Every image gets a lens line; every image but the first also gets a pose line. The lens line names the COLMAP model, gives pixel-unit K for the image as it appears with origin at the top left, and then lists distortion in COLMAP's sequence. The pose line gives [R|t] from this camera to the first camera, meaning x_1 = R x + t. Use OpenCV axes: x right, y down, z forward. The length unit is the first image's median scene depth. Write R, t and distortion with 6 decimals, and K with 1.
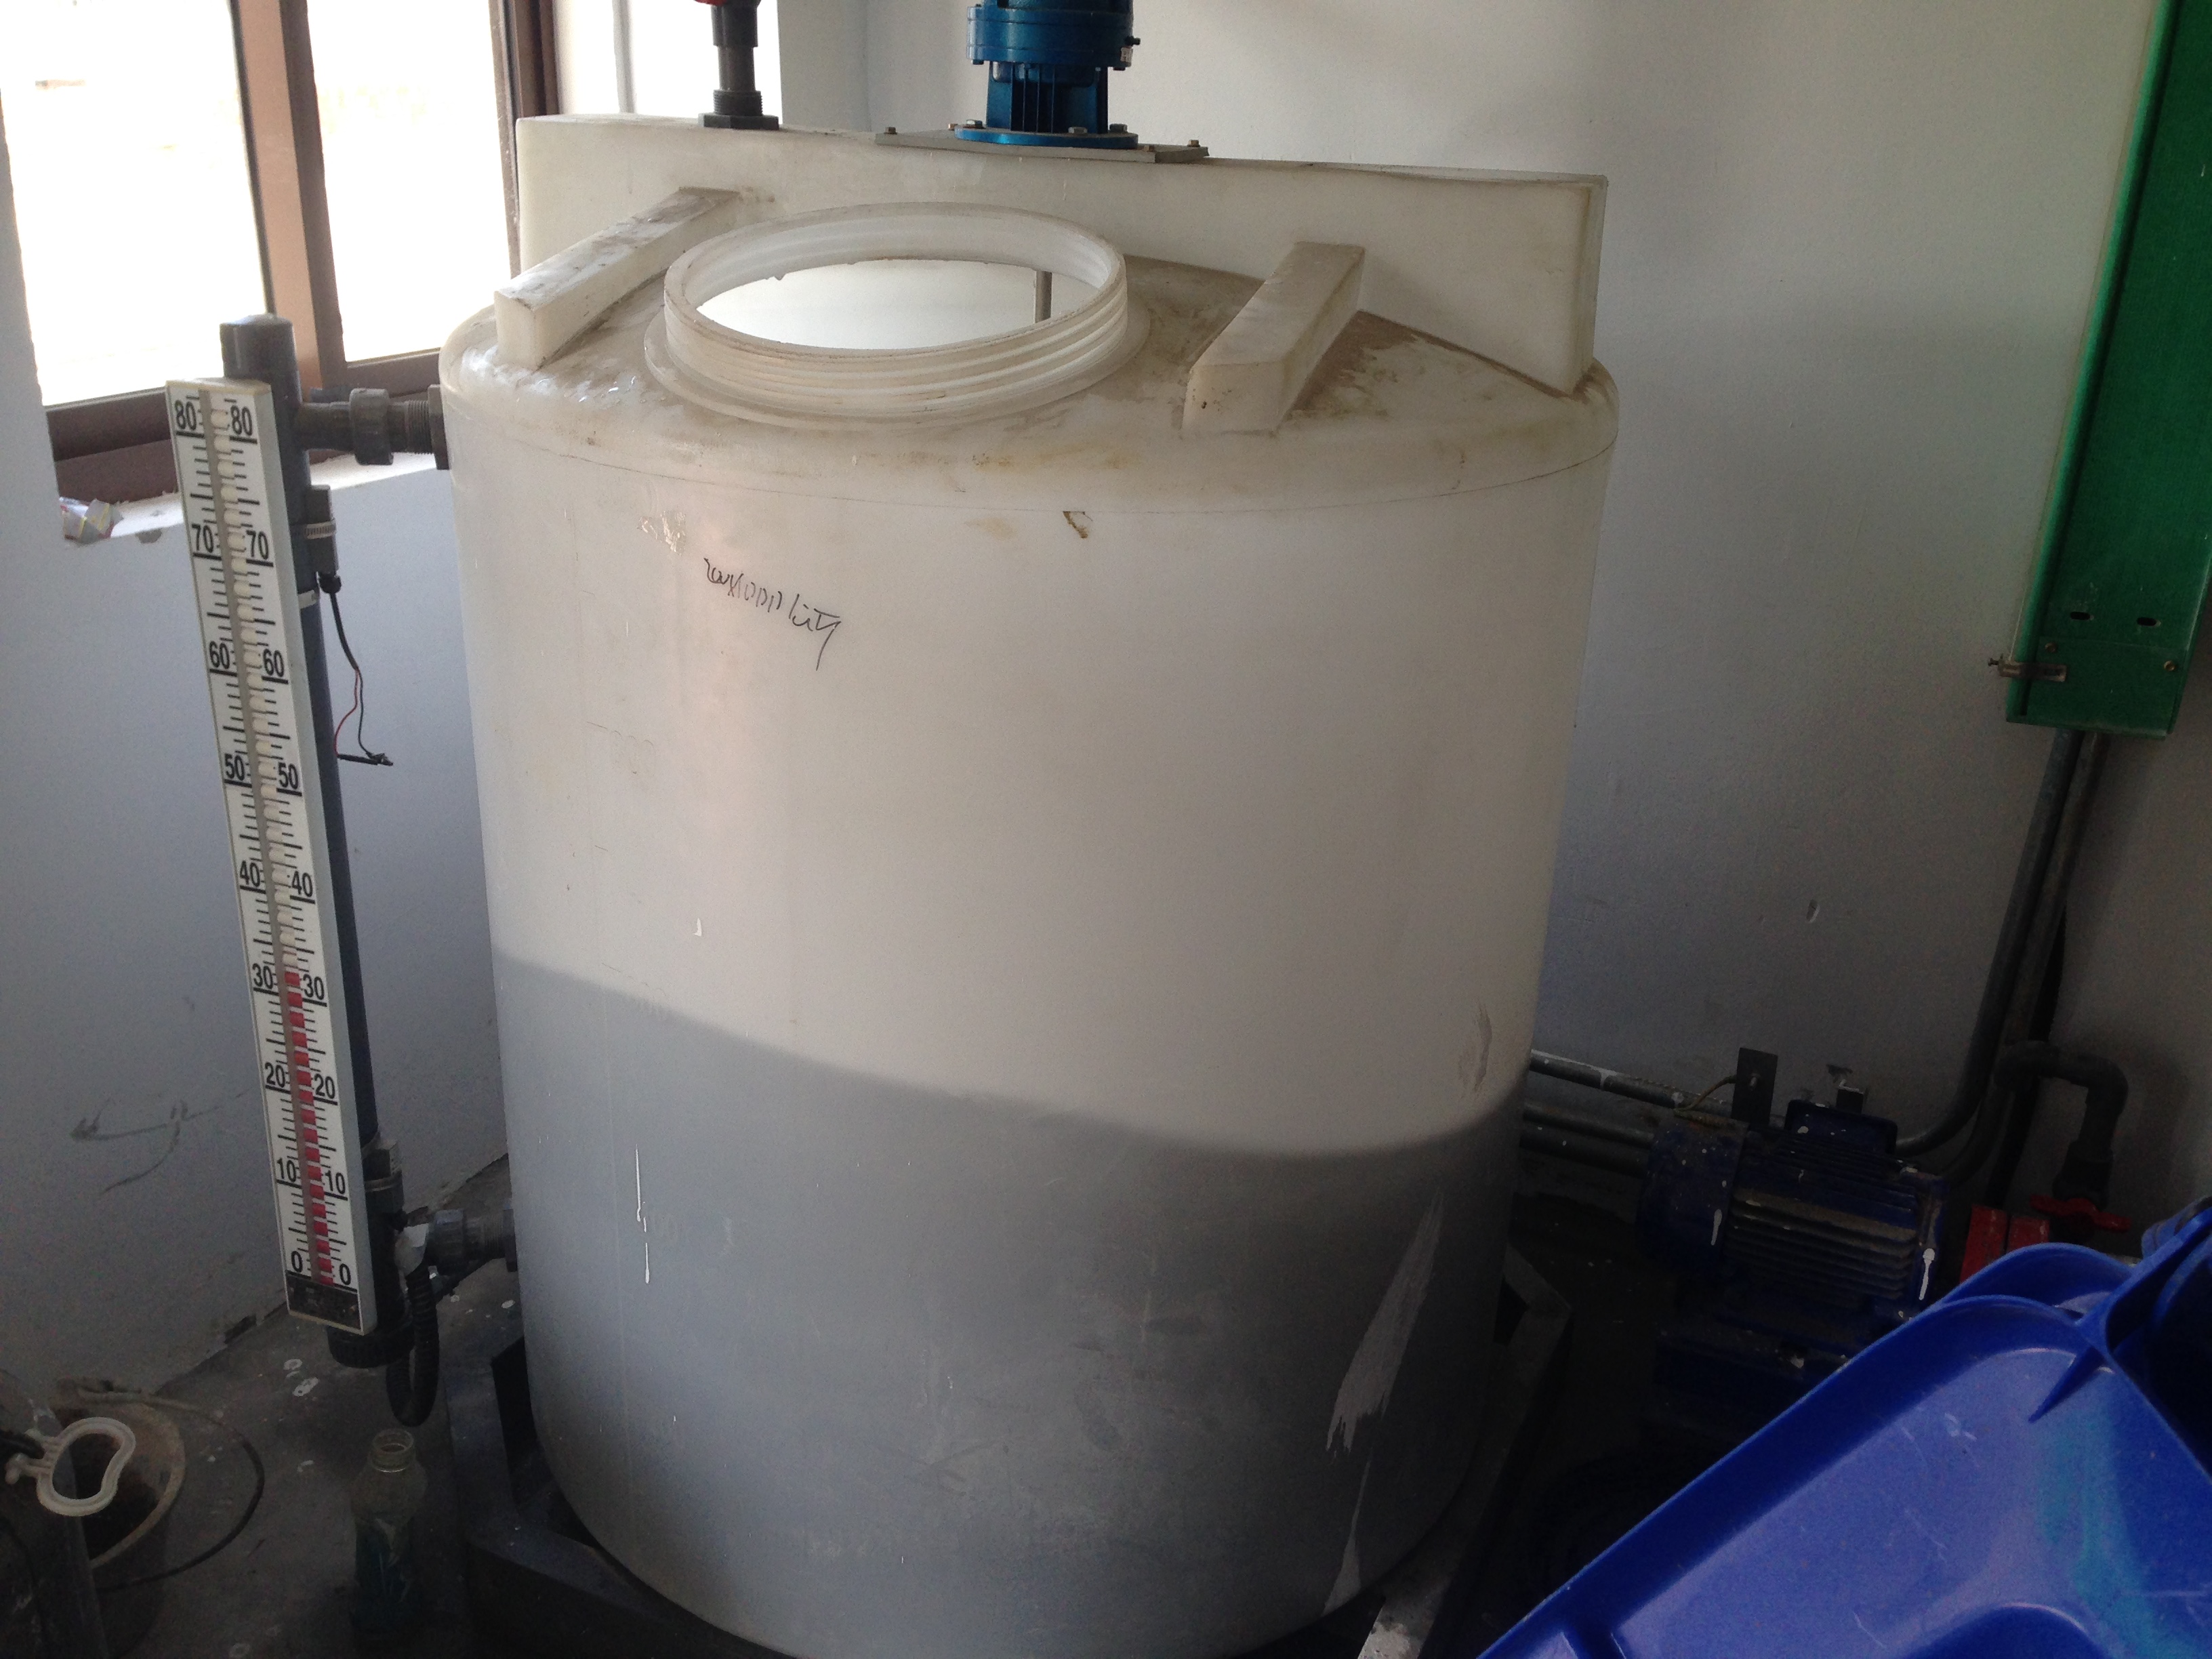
lens RADIAL K [[2040.6, 0, 1064.2], [0, 2040.6, 854.7], [0, 0, 1]] dist [0.148727, -0.258700]
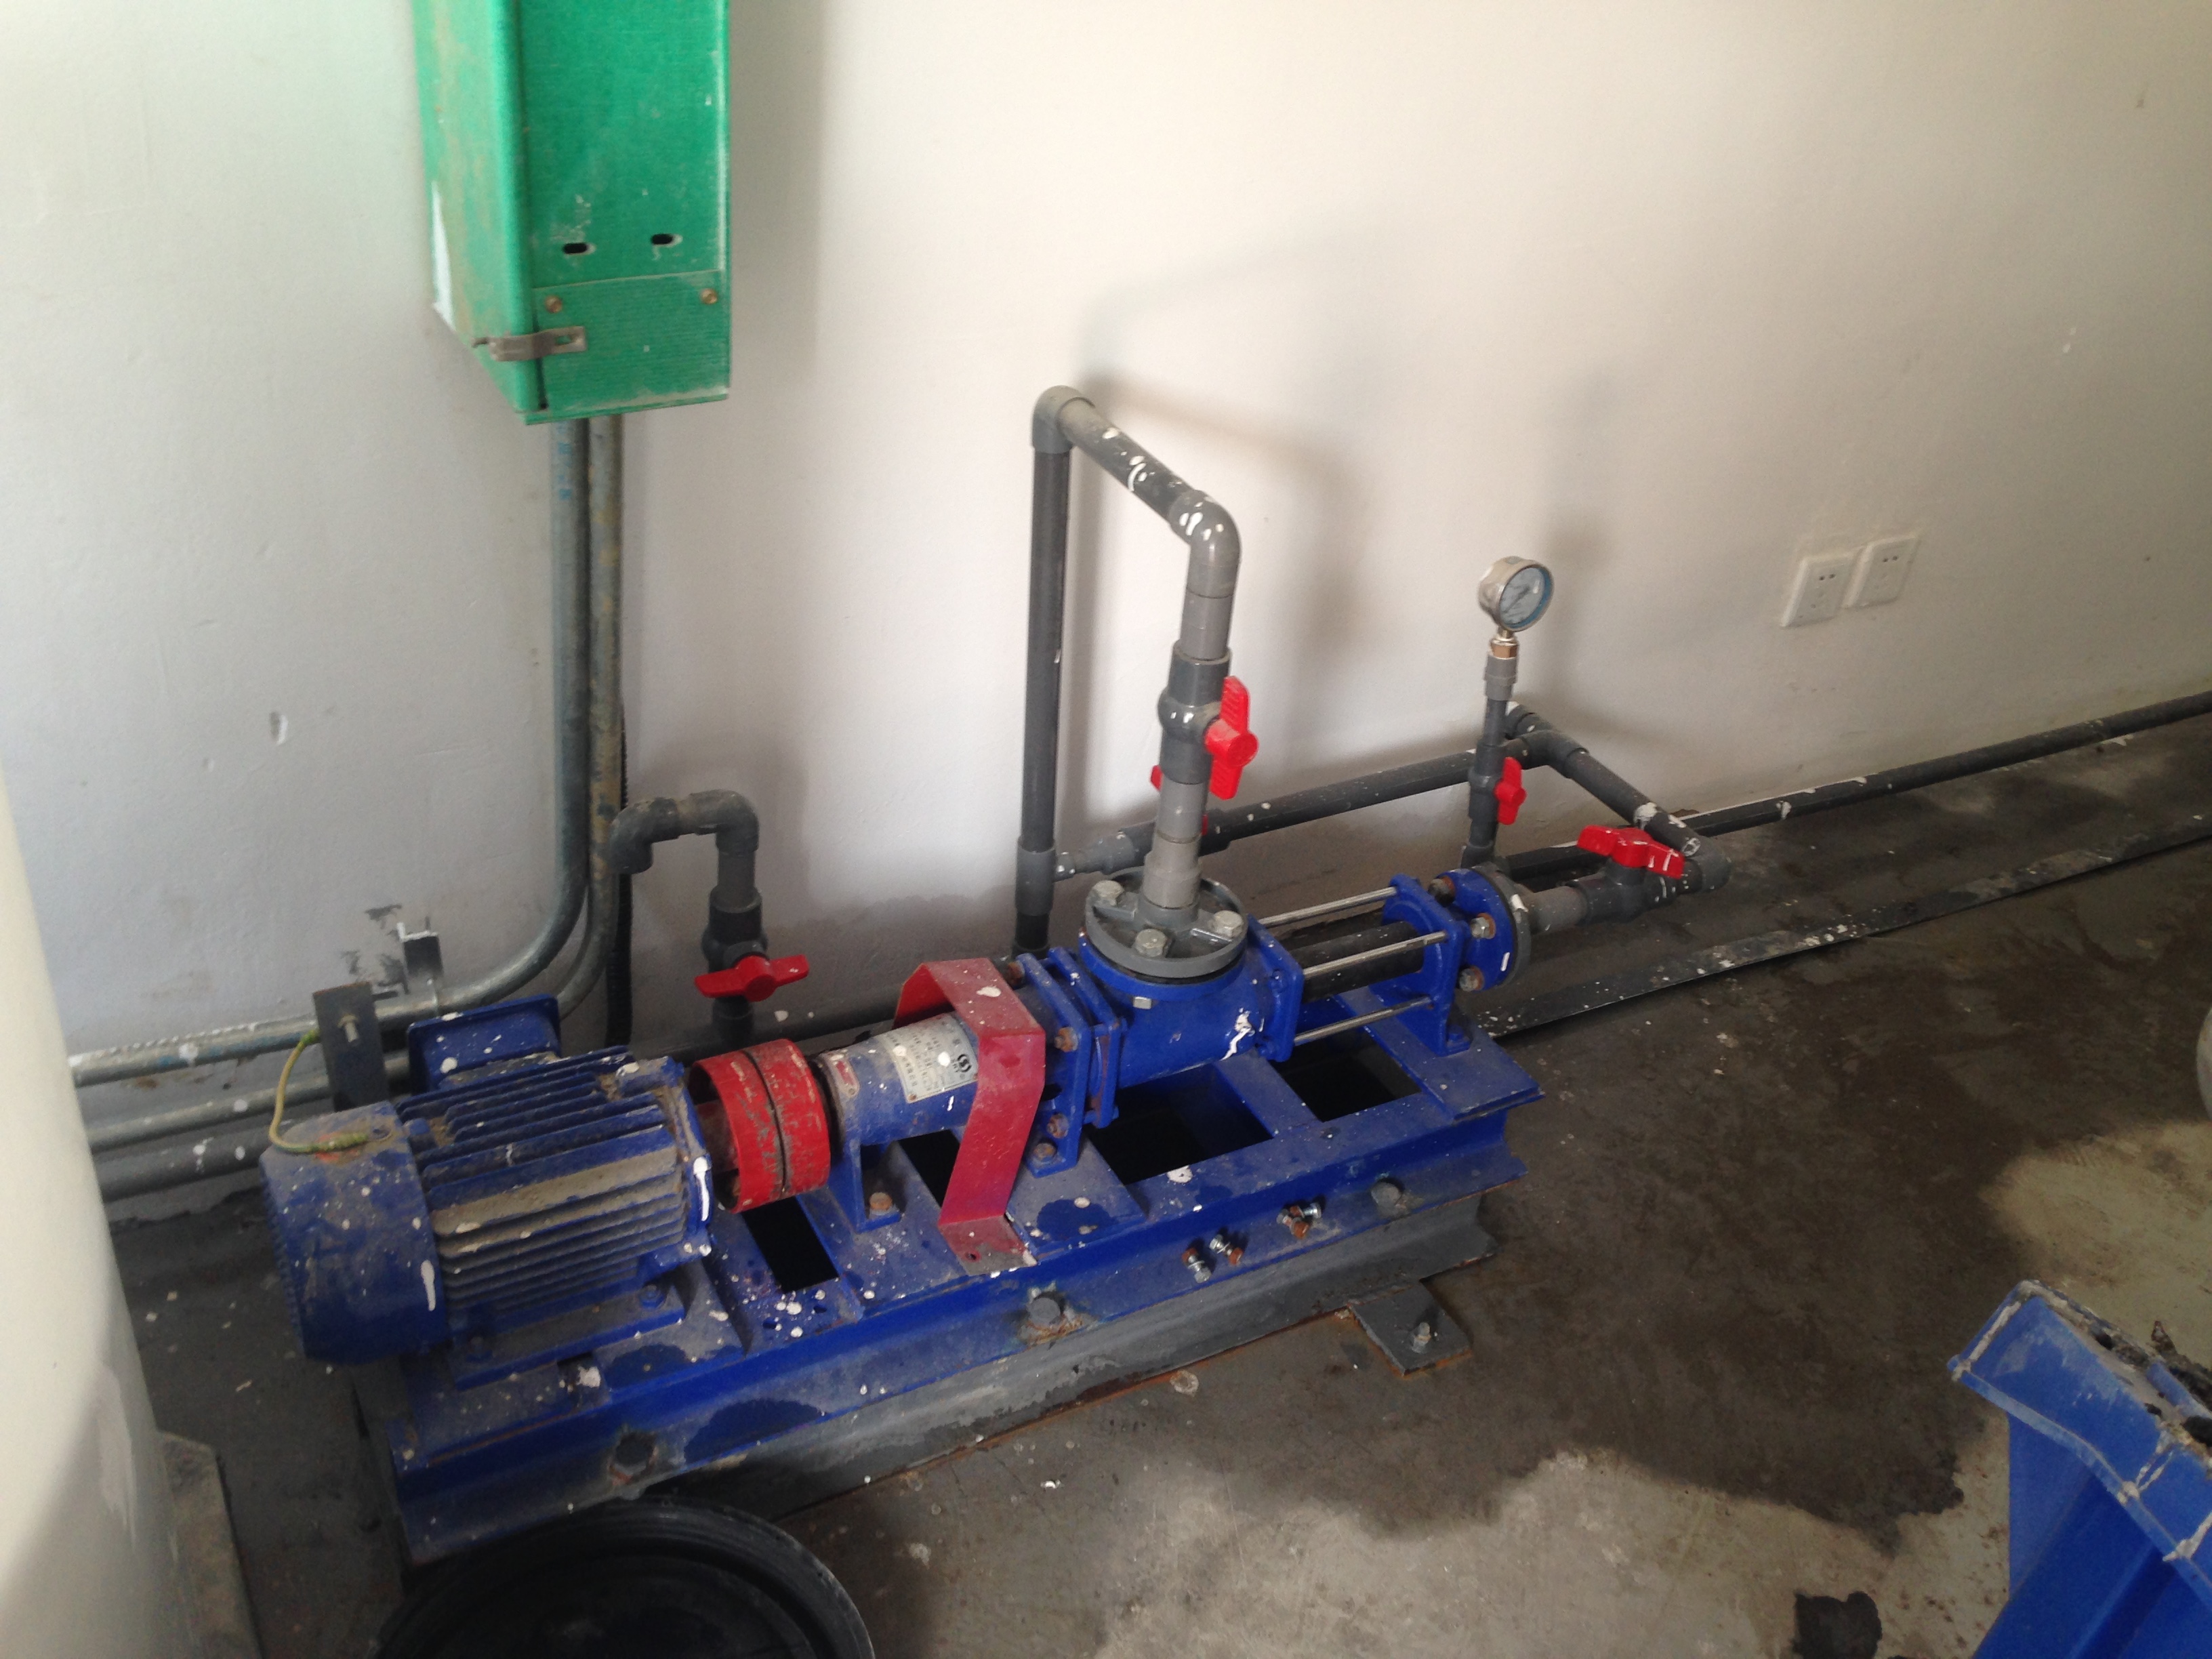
lens RADIAL K [[1942.5, 0, 1106.3], [0, 1942.5, 787.9], [0, 0, 1]] dist [0.009561, 0.010246]
pose [[0.558074, -0.415252, 0.718415, 0.055677], [0.220995, 0.908887, 0.353675, -0.137198], [-0.799822, -0.038611, 0.598994, 0.465739]]
